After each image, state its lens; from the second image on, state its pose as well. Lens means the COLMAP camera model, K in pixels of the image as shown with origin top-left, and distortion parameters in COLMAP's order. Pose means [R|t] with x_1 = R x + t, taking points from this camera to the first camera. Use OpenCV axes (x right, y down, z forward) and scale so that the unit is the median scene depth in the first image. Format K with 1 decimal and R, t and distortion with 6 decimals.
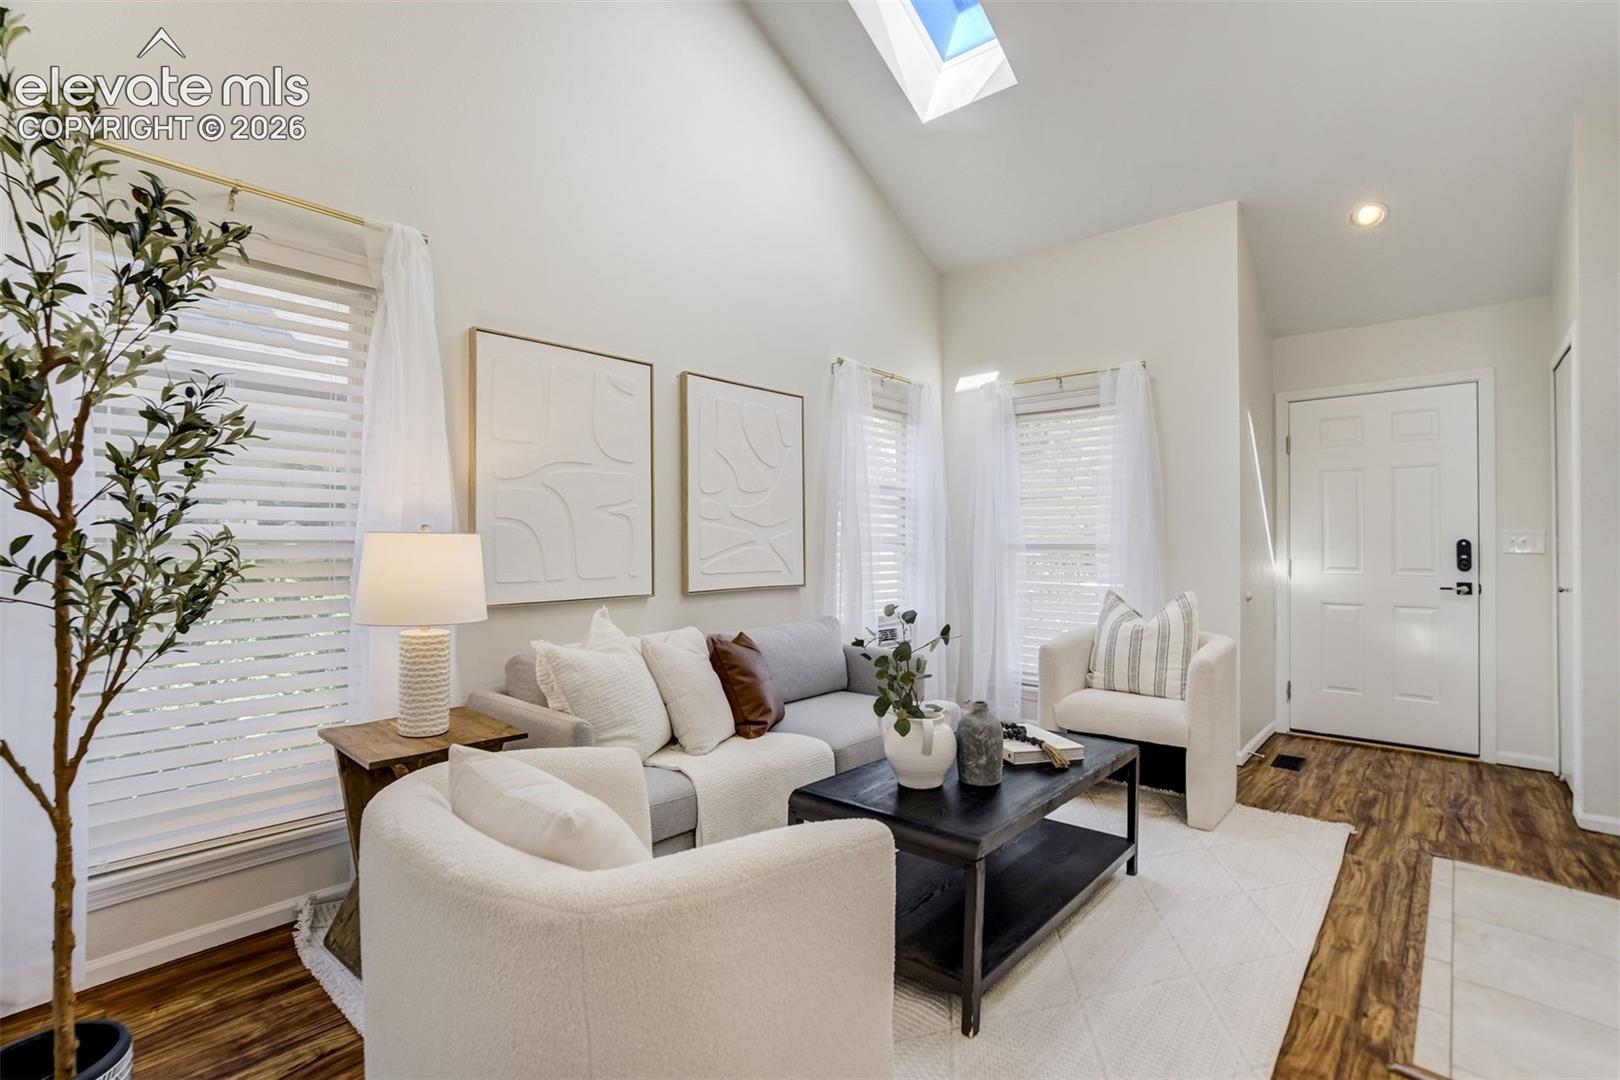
lens RADIAL K [[792.8, 0, 797.1], [0, 792.8, 546.6], [0, 0, 1]] dist [-0.000060, 0.000948]
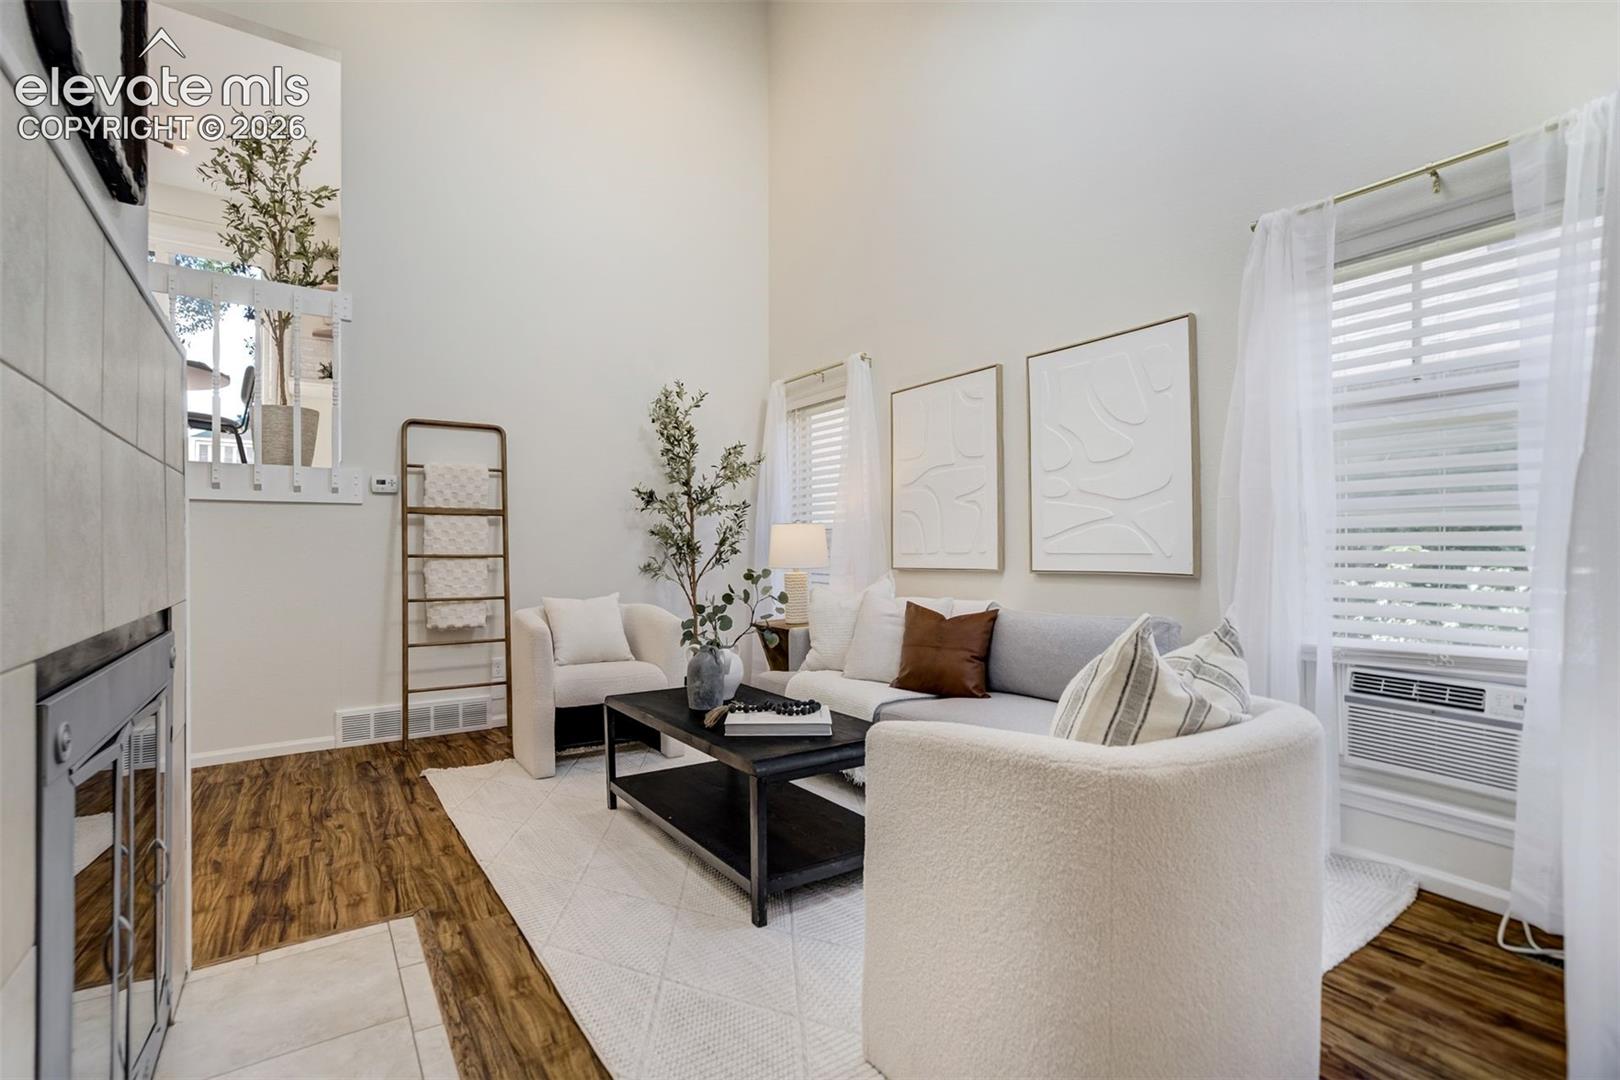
lens RADIAL K [[792.8, 0, 797.1], [0, 792.8, 546.6], [0, 0, 1]] dist [-0.000060, 0.000948]
pose [[-0.308621, -0.001045, -0.951184, 1.565153], [-0.000320, 0.999999, -0.000995, 0.046733], [0.951185, -0.000003, -0.308622, 1.723023]]
